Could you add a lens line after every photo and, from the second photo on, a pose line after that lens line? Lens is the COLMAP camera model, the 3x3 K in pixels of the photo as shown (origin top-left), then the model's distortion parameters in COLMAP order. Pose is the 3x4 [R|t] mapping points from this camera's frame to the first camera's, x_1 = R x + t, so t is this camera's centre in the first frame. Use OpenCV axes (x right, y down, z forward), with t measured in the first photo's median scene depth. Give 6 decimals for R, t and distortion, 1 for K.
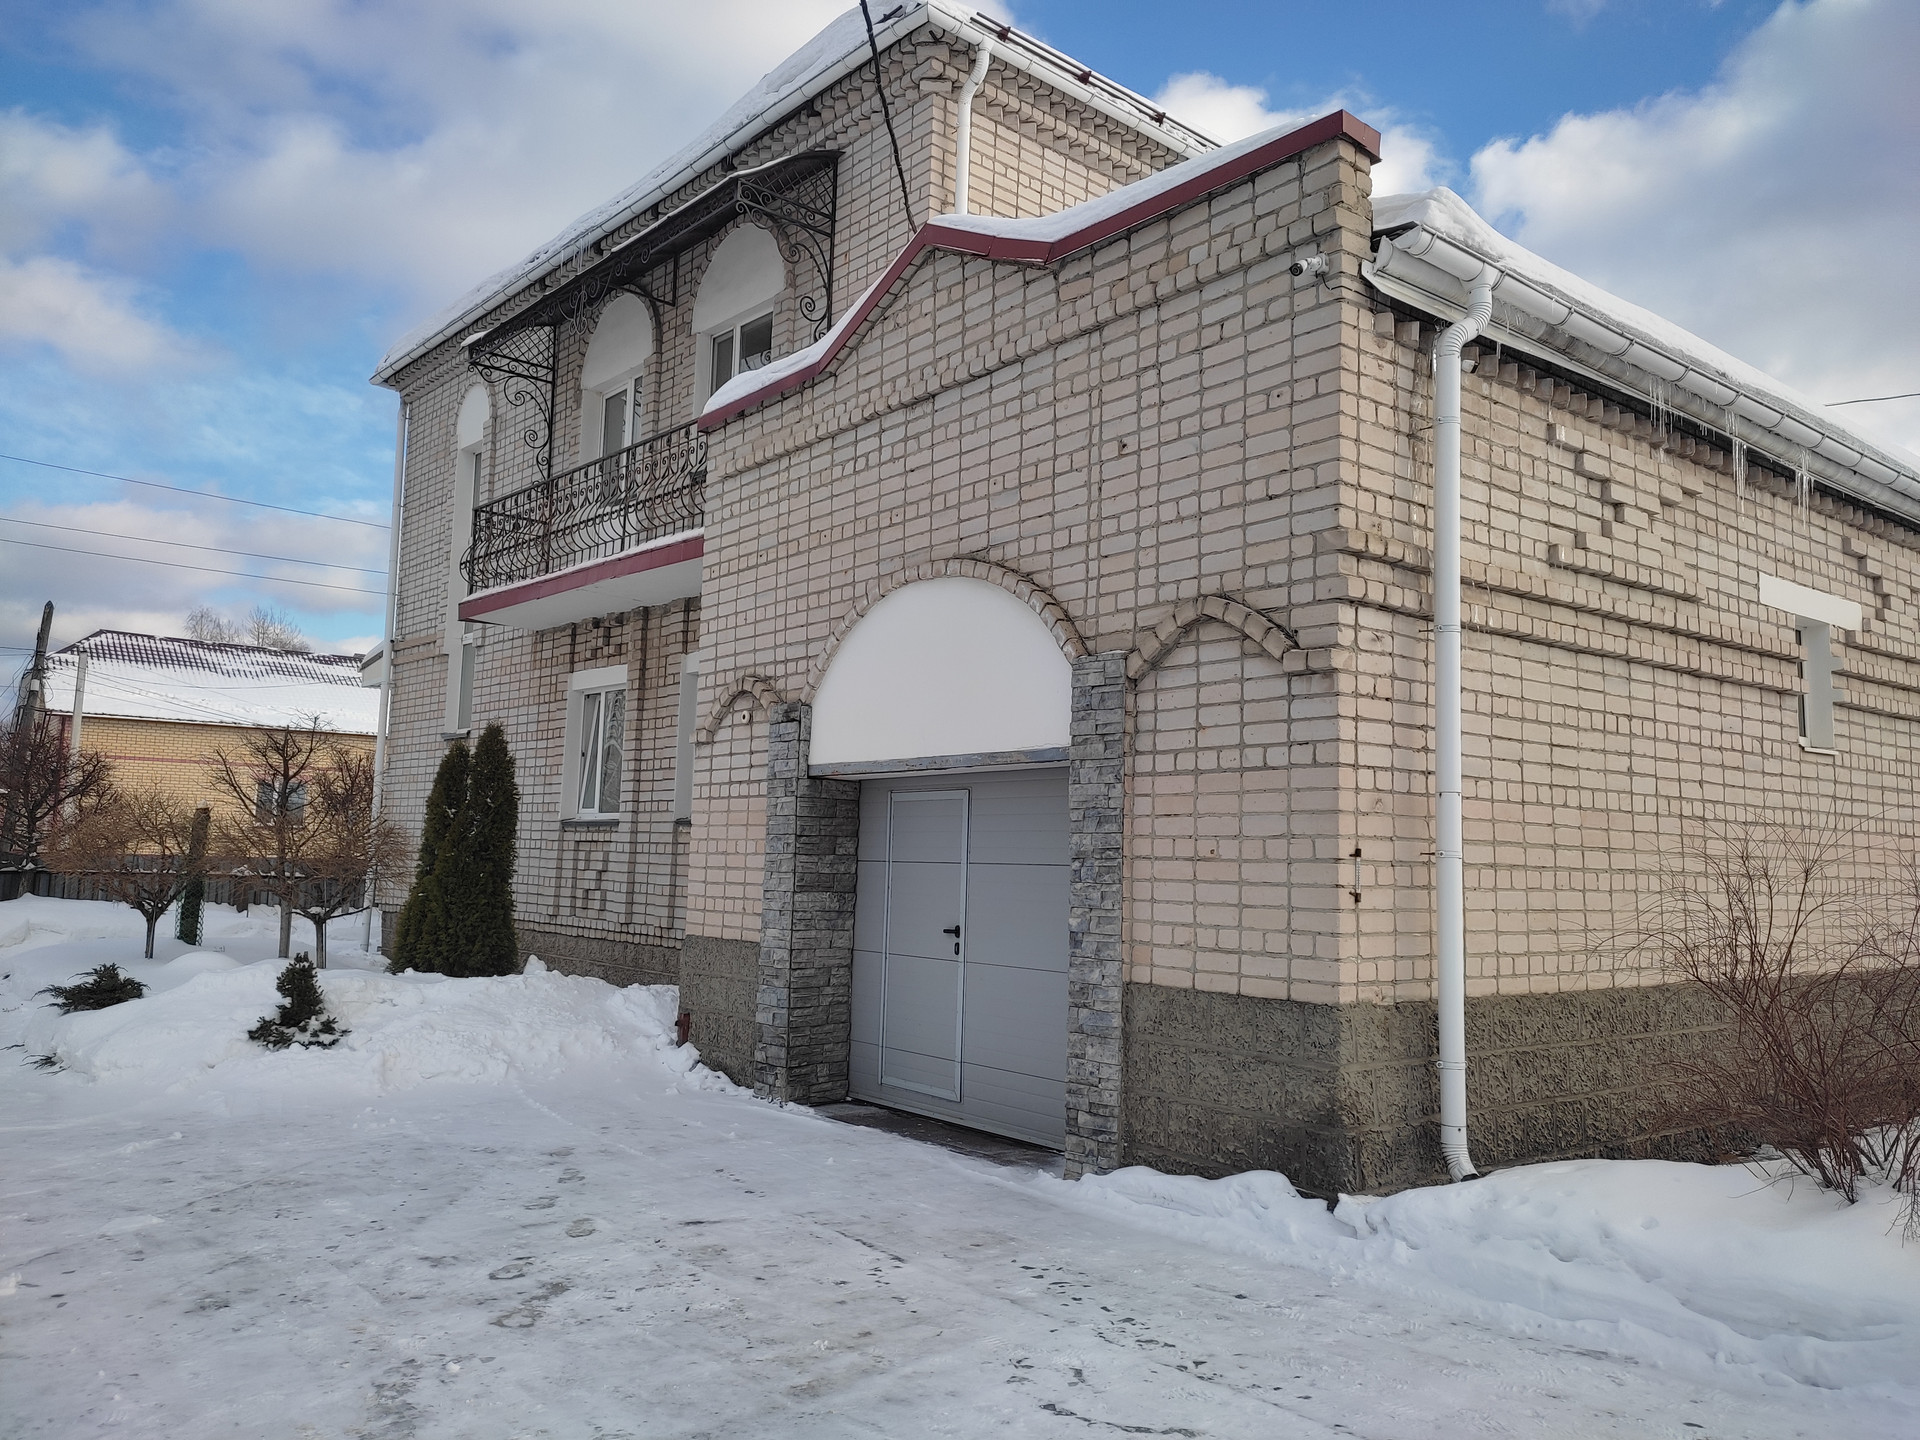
lens RADIAL K [[1415.6, 0, 960.0], [0, 1415.6, 720.0], [0, 0, 1]] dist [0.069588, -0.031403]
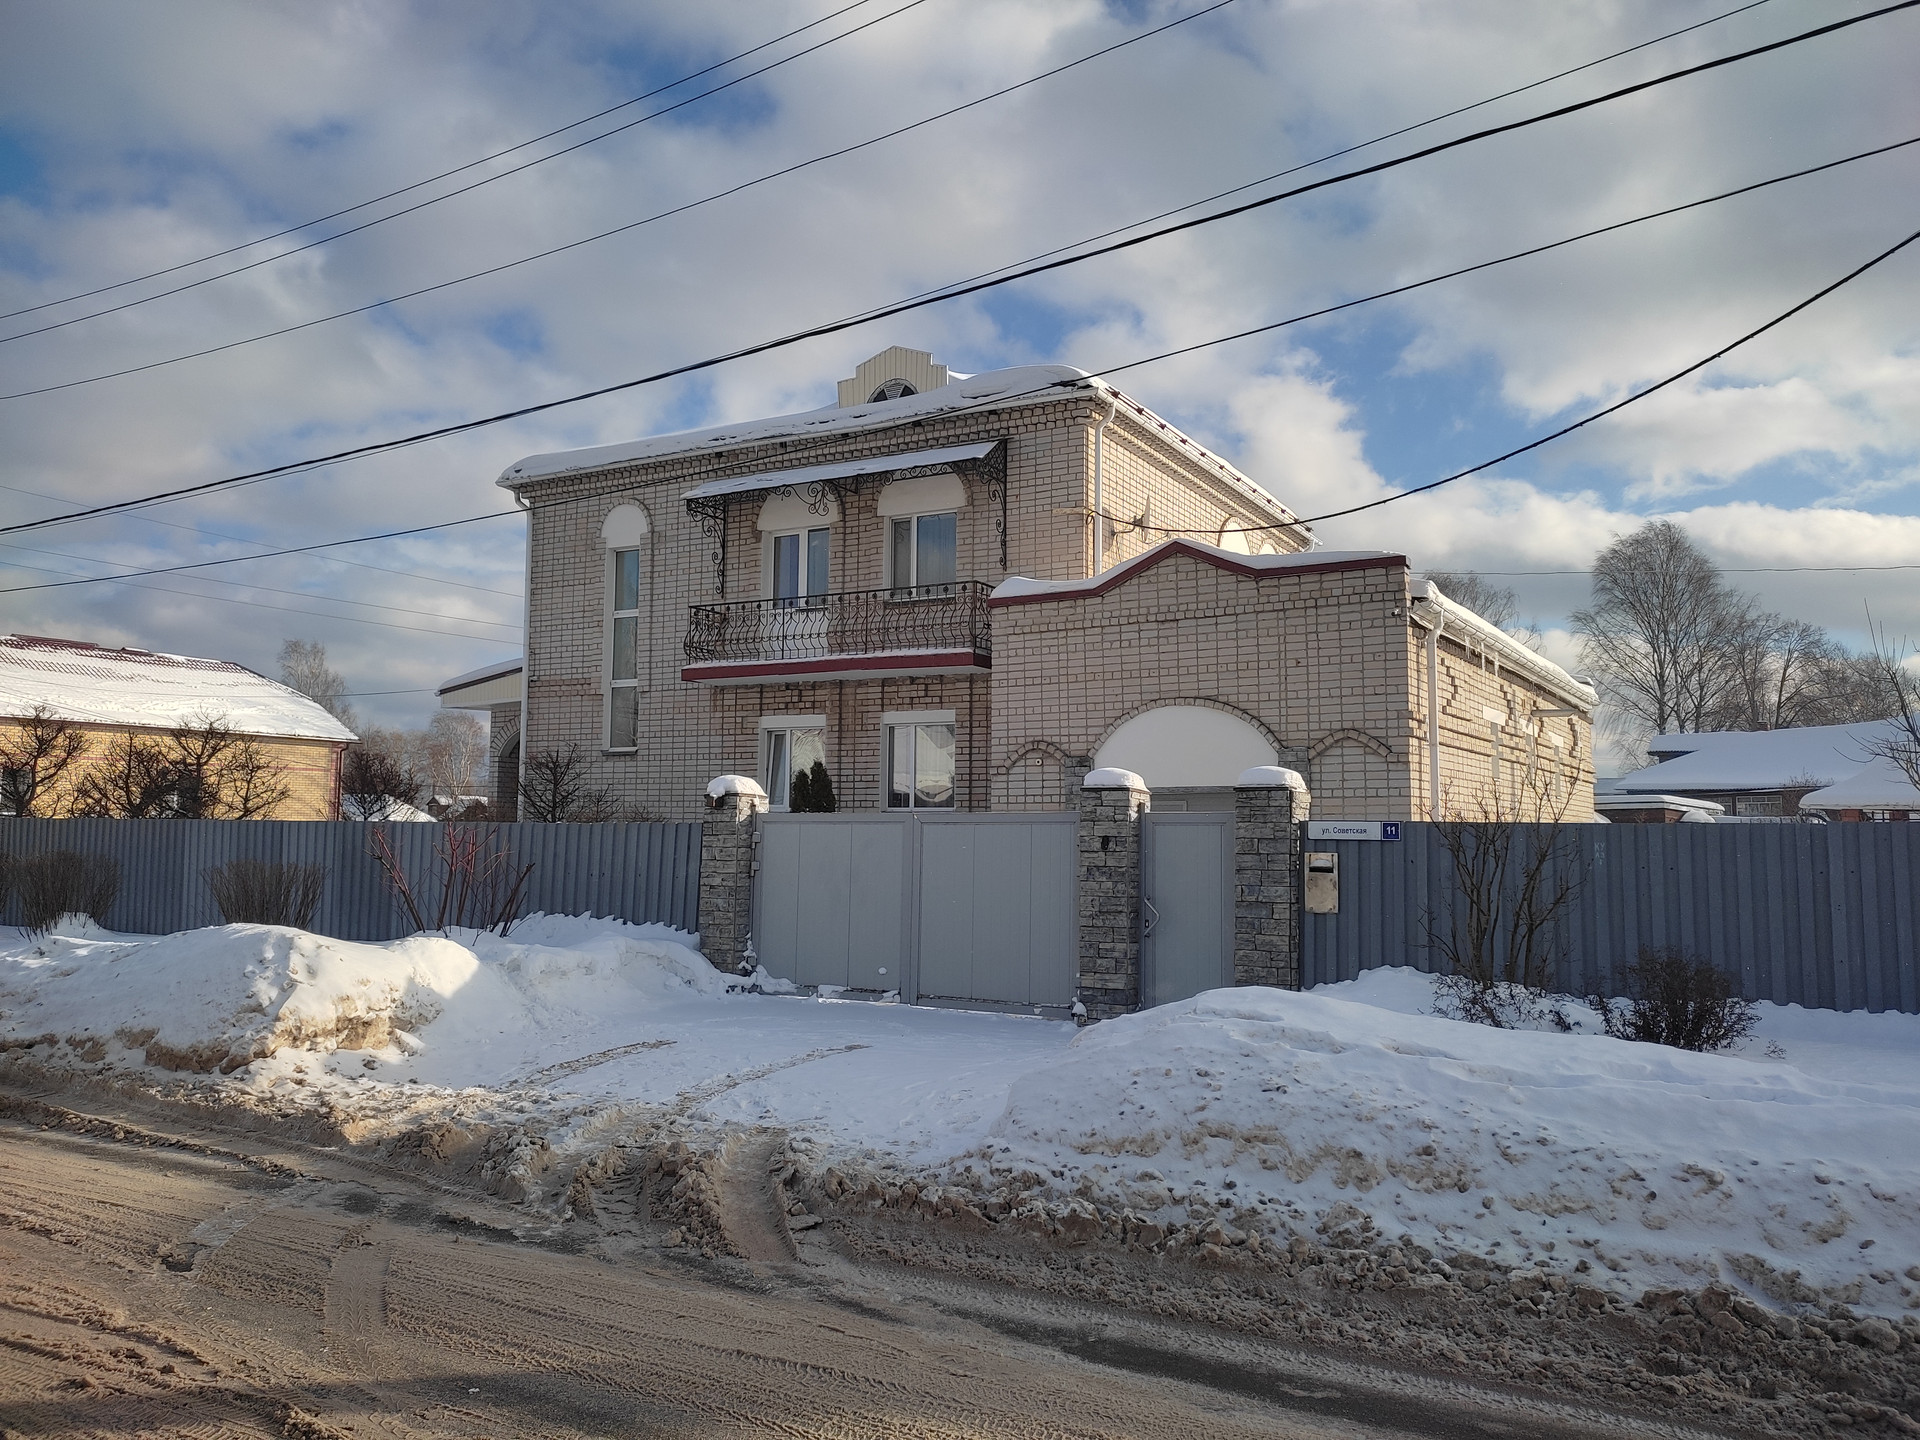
lens RADIAL K [[1415.6, 0, 960.0], [0, 1415.6, 720.0], [0, 0, 1]] dist [0.069588, -0.031403]
pose [[0.936366, 0.005739, 0.350978, -1.263313], [-0.014237, 0.999665, 0.021638, -0.135853], [-0.350736, -0.025258, 0.936134, -1.065332]]
